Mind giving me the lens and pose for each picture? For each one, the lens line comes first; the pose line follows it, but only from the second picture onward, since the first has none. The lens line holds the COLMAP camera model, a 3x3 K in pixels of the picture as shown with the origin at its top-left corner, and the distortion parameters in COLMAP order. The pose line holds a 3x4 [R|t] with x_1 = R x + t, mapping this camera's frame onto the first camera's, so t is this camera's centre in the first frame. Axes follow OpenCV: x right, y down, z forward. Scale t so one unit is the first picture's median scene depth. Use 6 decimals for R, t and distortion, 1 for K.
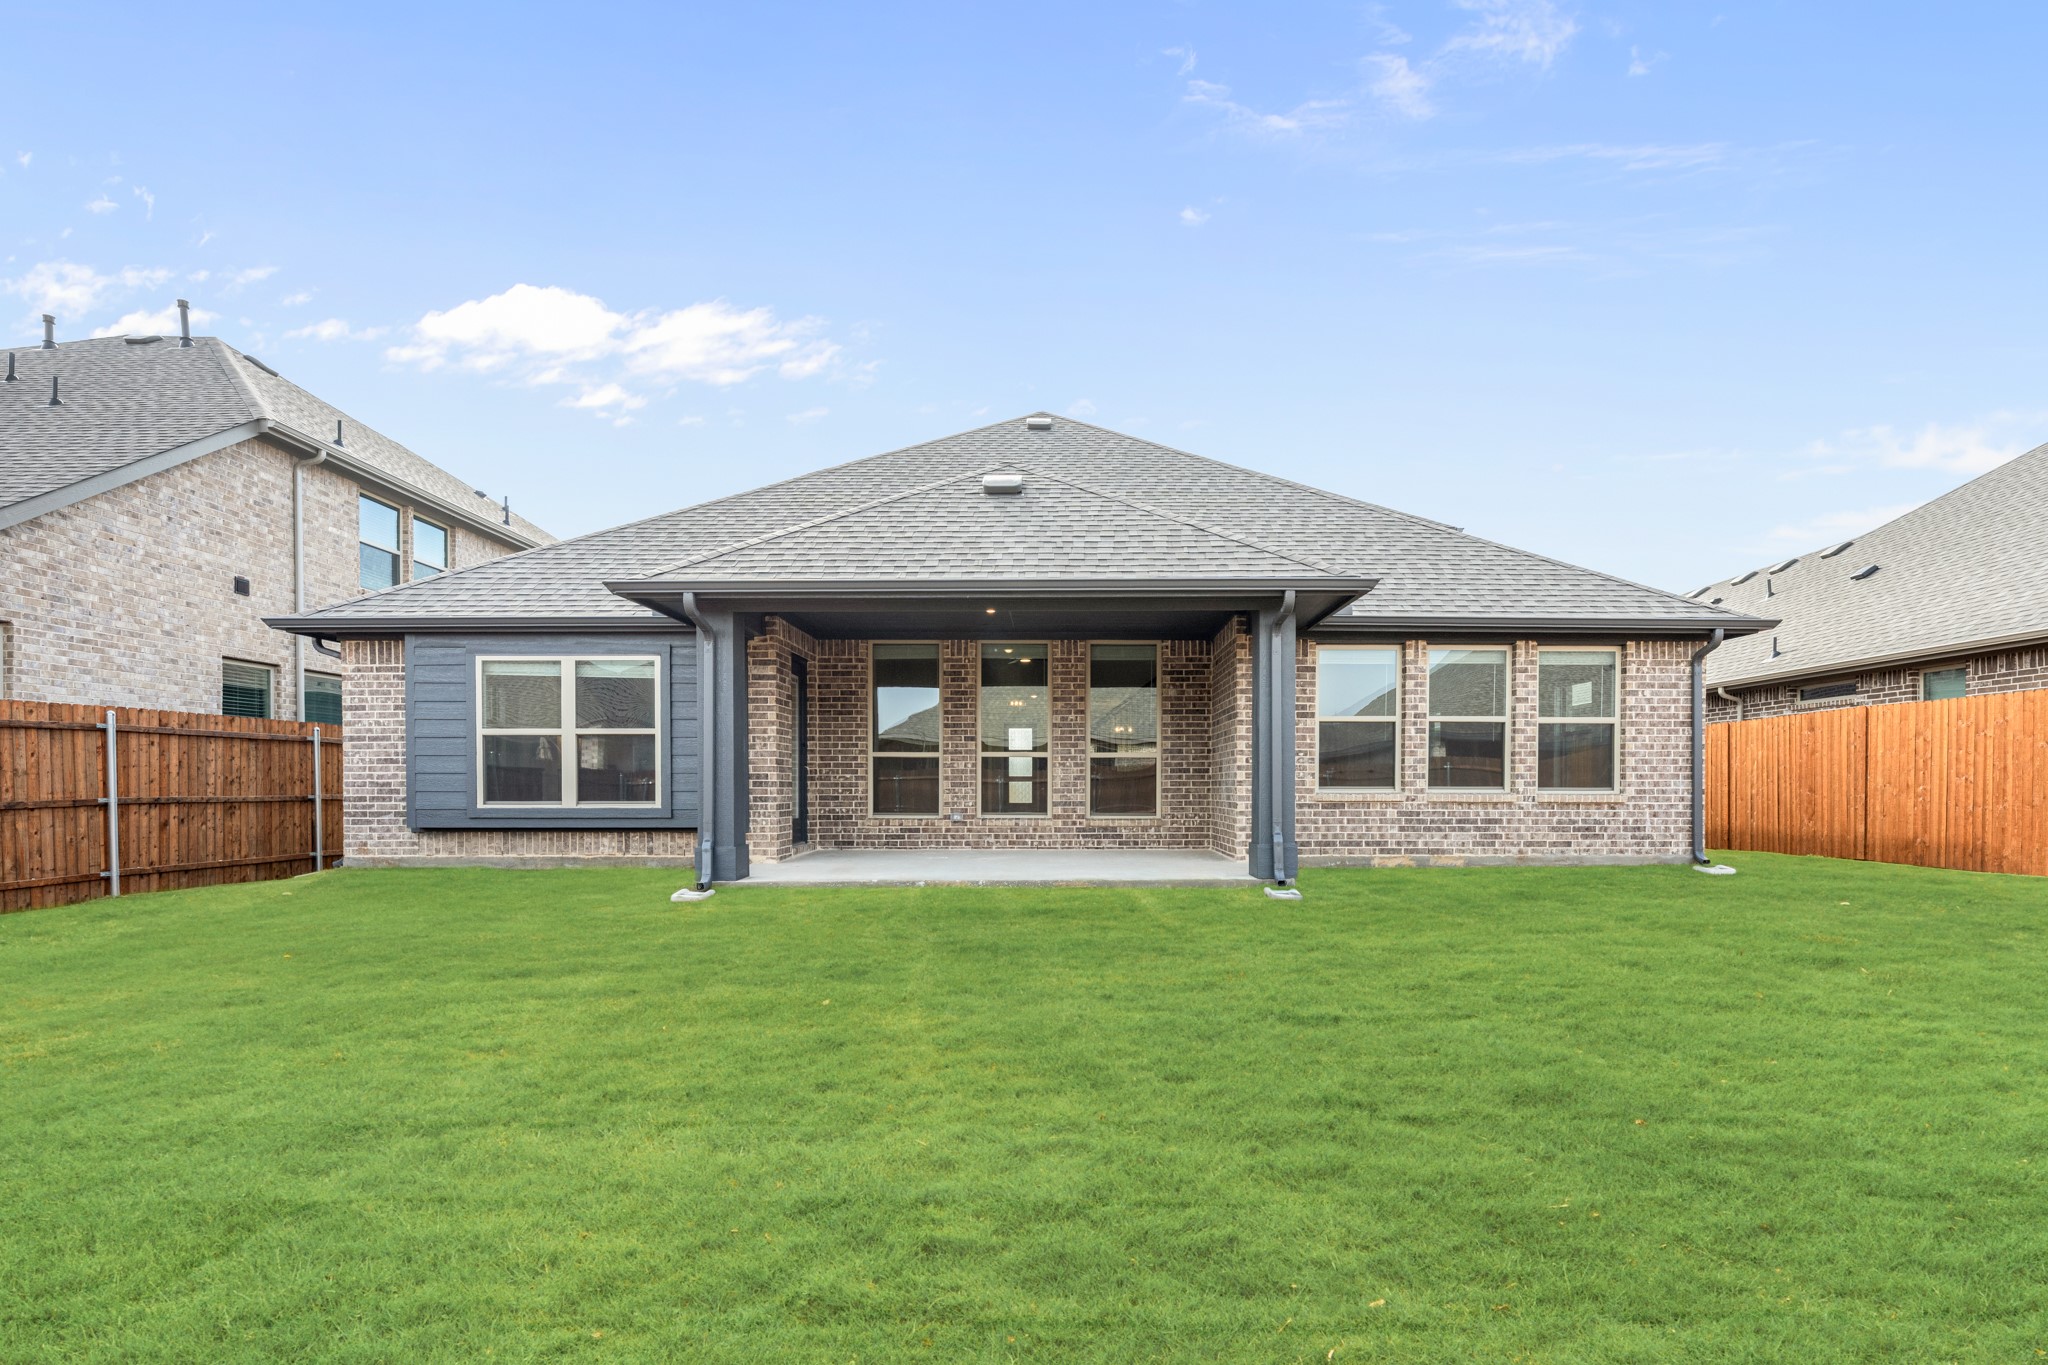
lens RADIAL K [[949.9, 0, 1054.6], [0, 949.9, 788.3], [0, 0, 1]] dist [-0.001010, 0.000313]
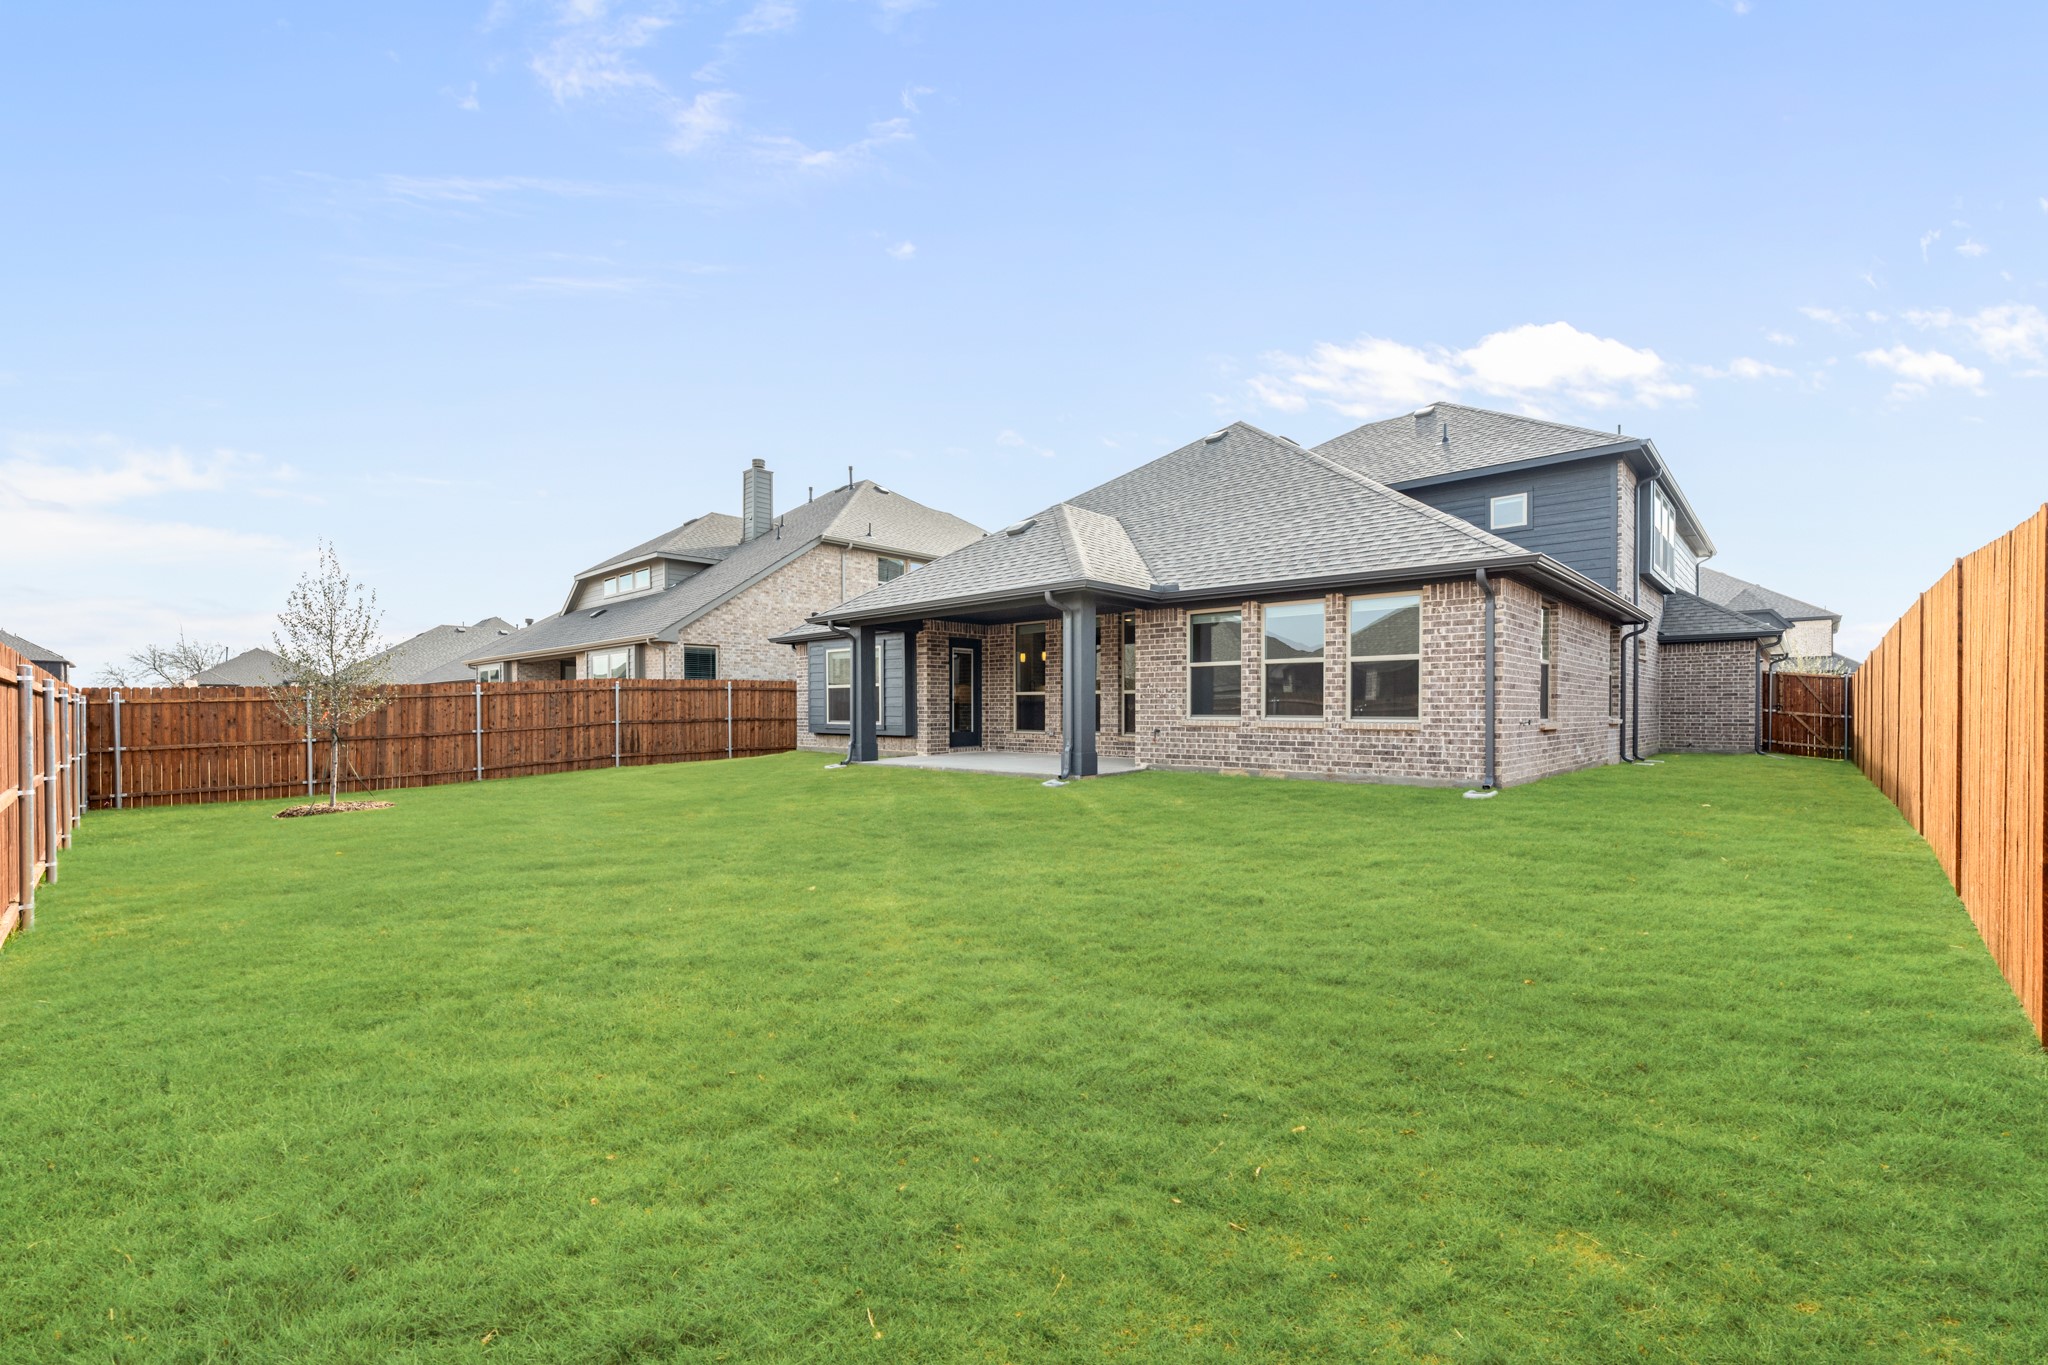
lens RADIAL K [[822.6, 0, 1027.8], [0, 822.6, 708.6], [0, 0, 1]] dist [0.000959, 0.000035]
pose [[0.737628, -0.001124, -0.675206, 0.897292], [-0.001381, 0.999994, -0.003173, -0.006710], [0.675206, 0.003273, 0.737622, -0.024313]]
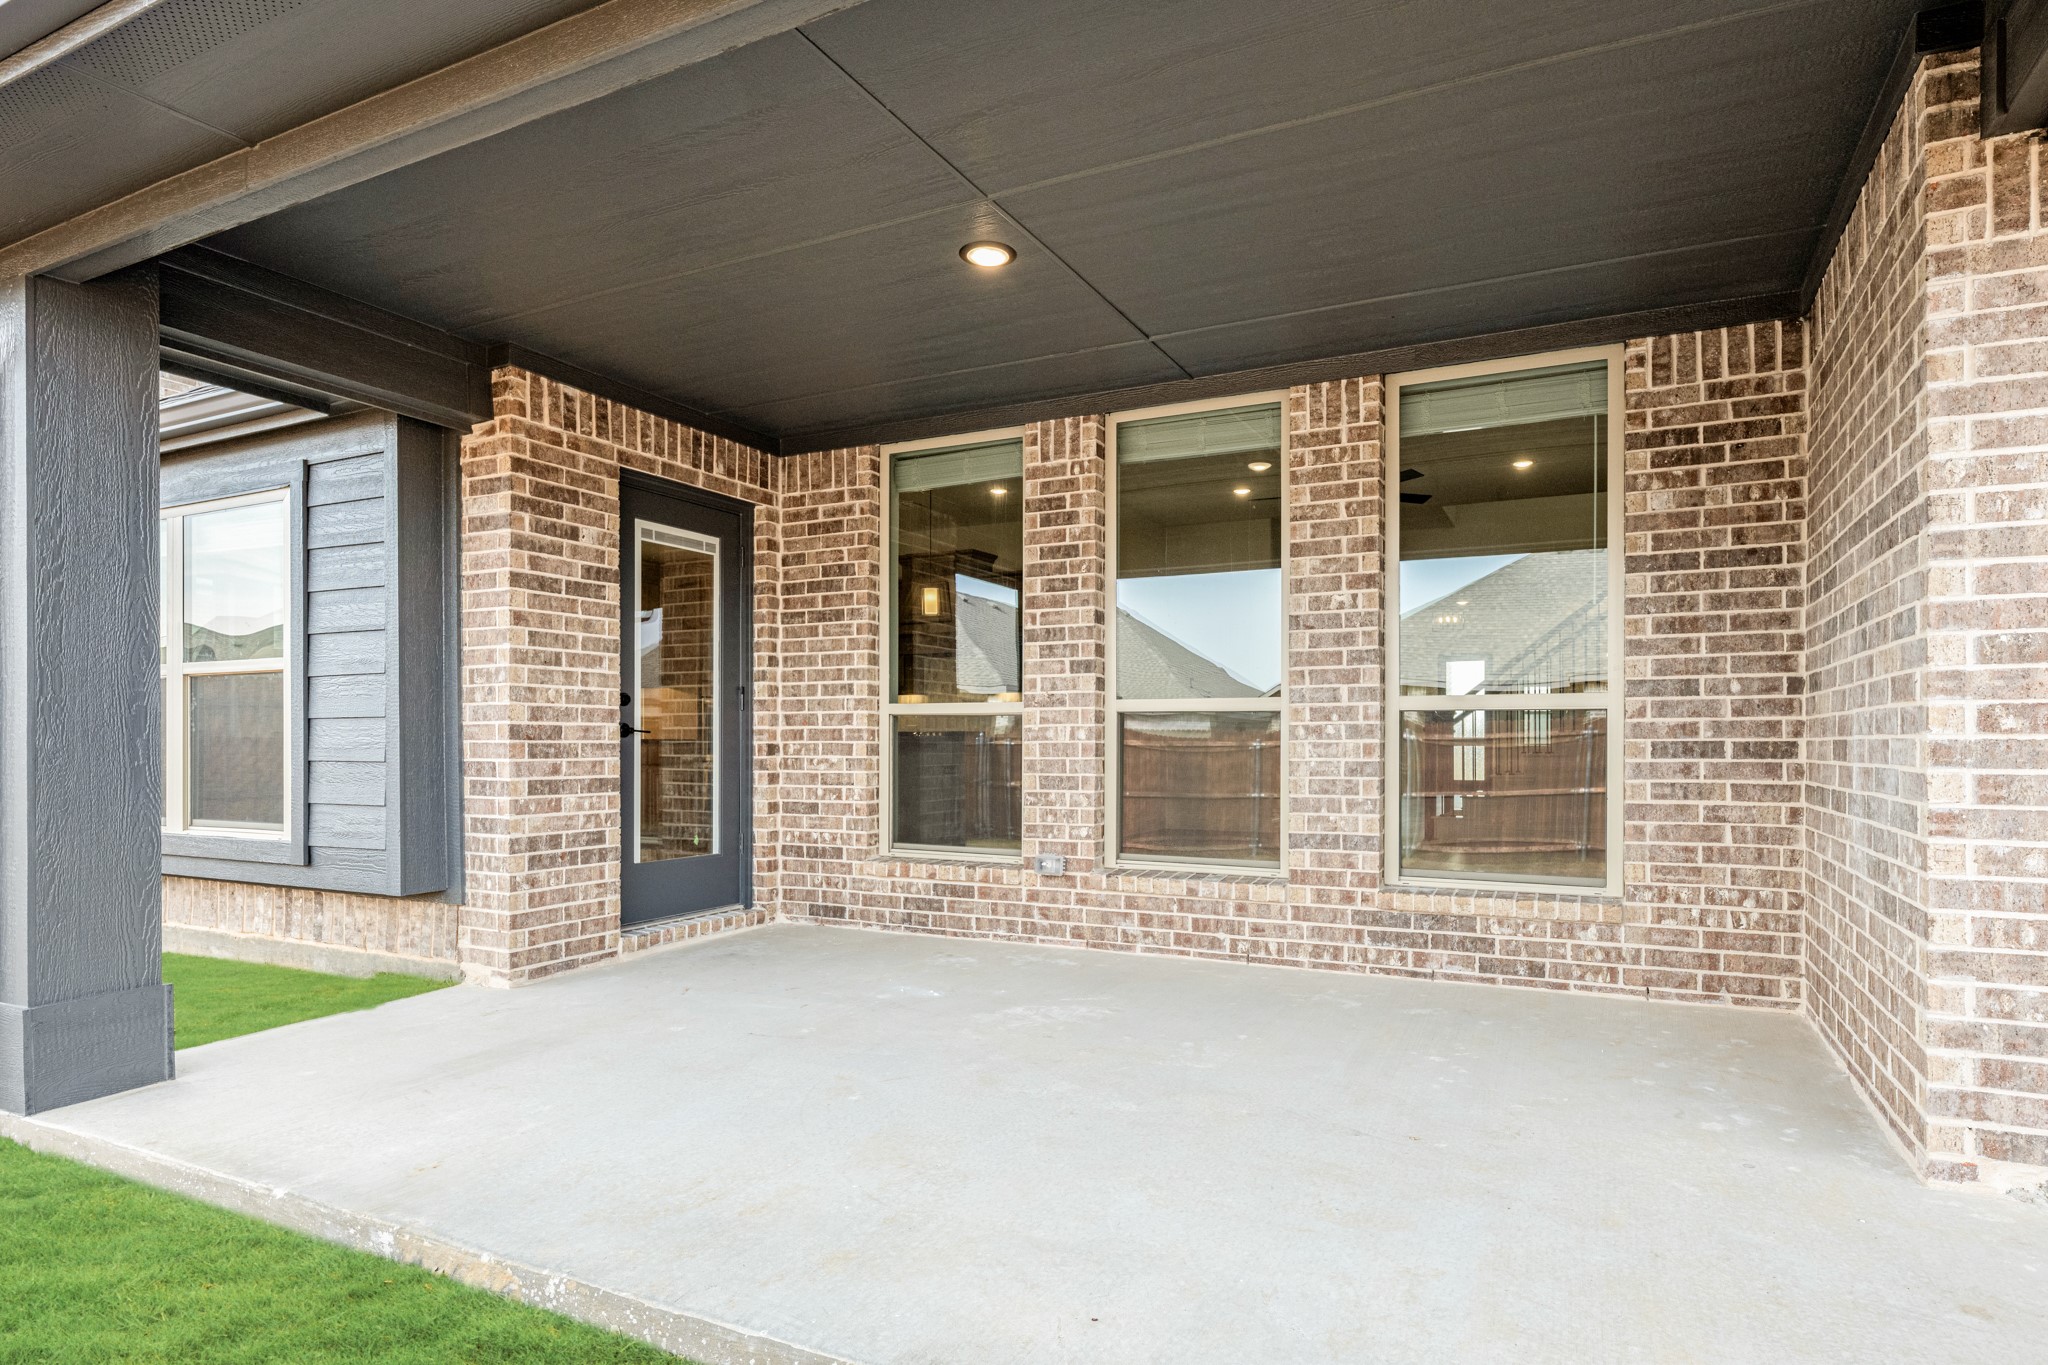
lens RADIAL K [[1094.0, 0, 1096.7], [0, 1094.0, 739.6], [0, 0, 1]] dist [-0.004377, 0.000273]
pose [[0.909735, -0.000505, -0.415188, 0.119701], [-0.001466, 0.999989, -0.004429, -0.022971], [0.415186, 0.004638, 0.909725, 0.679877]]
